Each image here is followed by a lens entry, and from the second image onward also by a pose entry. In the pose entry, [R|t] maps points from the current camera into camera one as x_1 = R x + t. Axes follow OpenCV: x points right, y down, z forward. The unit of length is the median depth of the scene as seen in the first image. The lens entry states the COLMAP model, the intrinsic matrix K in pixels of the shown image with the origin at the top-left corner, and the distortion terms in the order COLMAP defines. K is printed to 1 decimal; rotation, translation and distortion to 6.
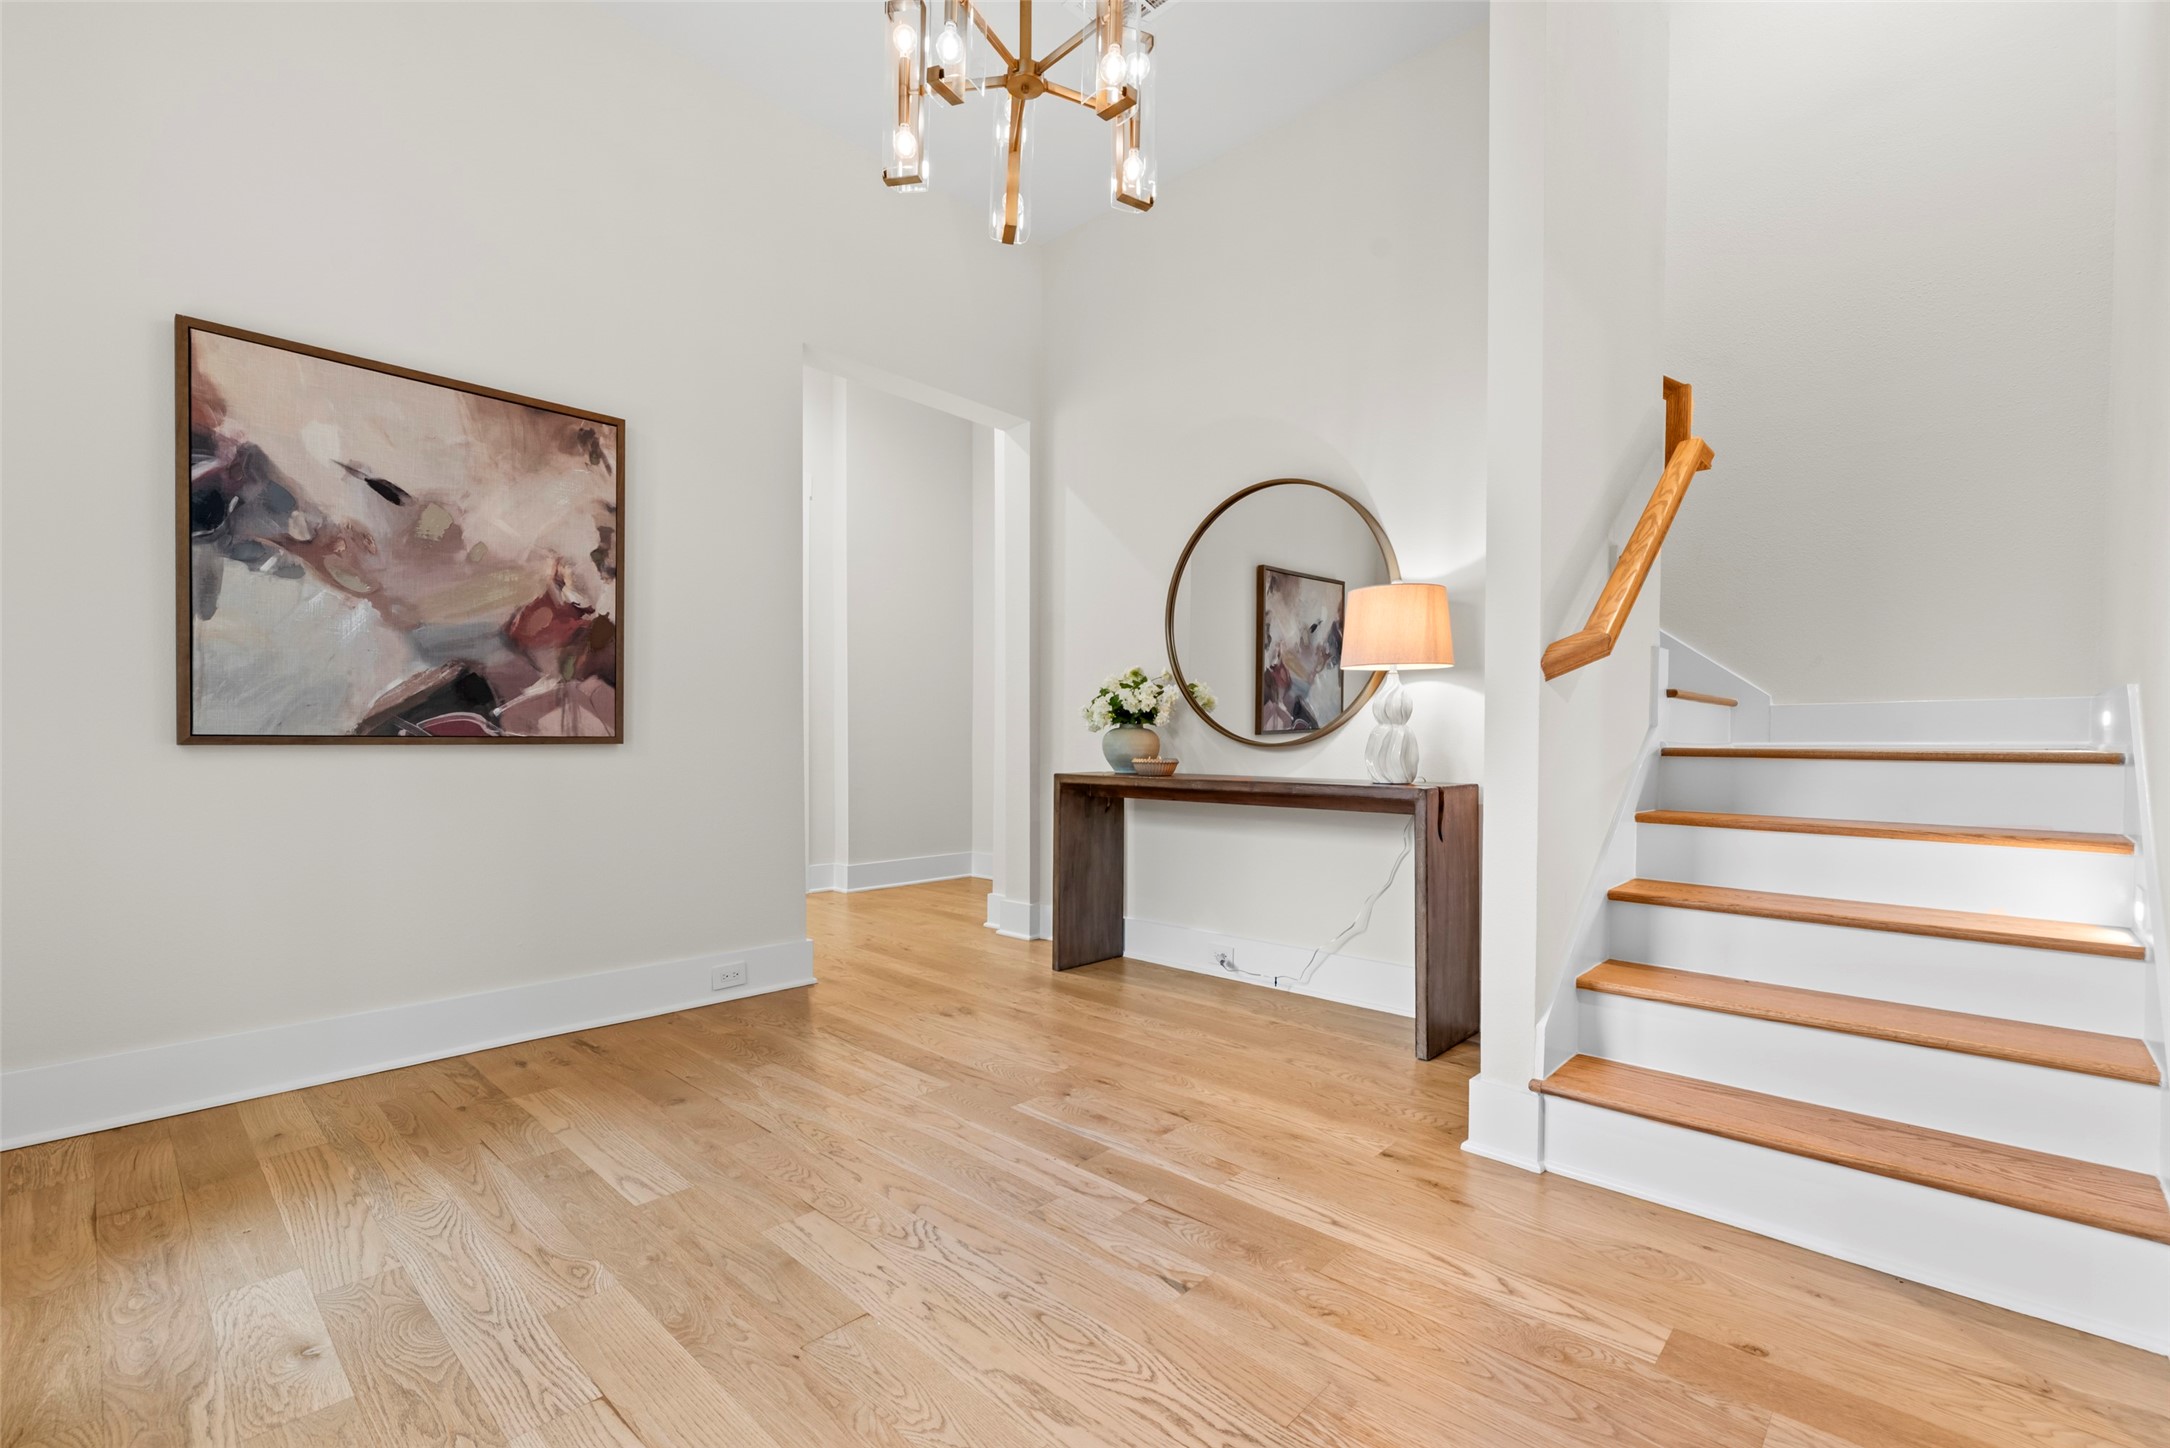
lens RADIAL K [[945.6, 0, 1084.8], [0, 945.6, 730.3], [0, 0, 1]] dist [0.003196, -0.000180]
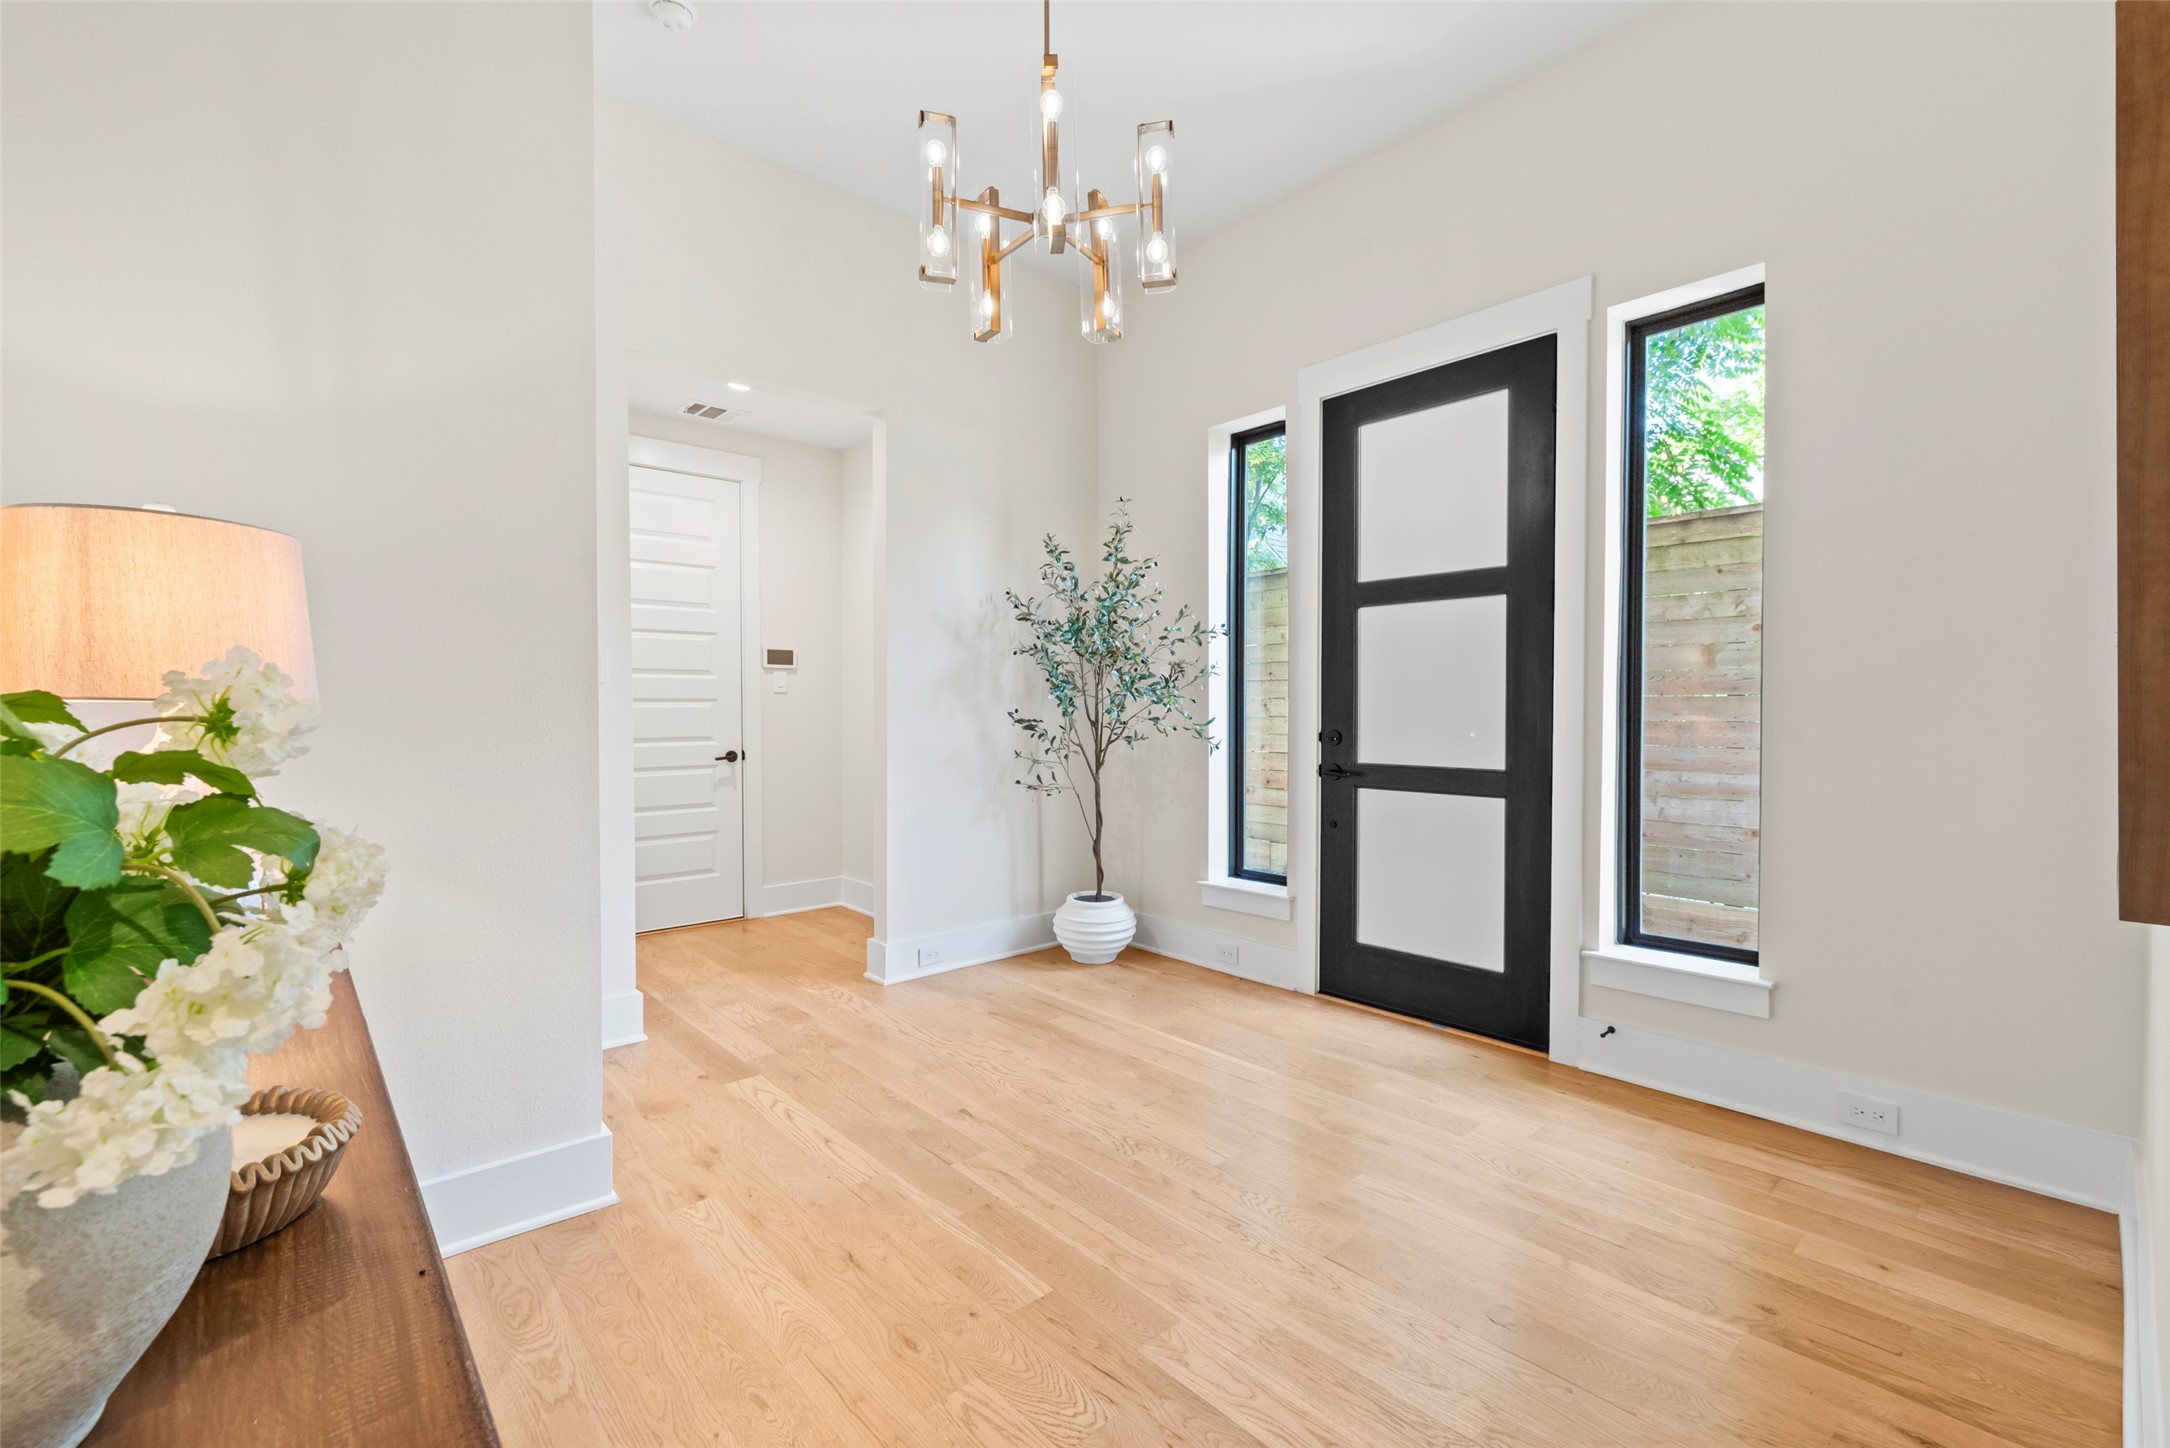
lens RADIAL K [[945.6, 0, 1086.7], [0, 945.6, 721.8], [0, 0, 1]] dist [0.003196, -0.000180]
pose [[-0.996328, -0.002829, 0.085572, -0.195447], [-0.002003, 0.999951, 0.009746, -0.089055], [-0.085595, 0.009539, -0.996284, 2.013161]]
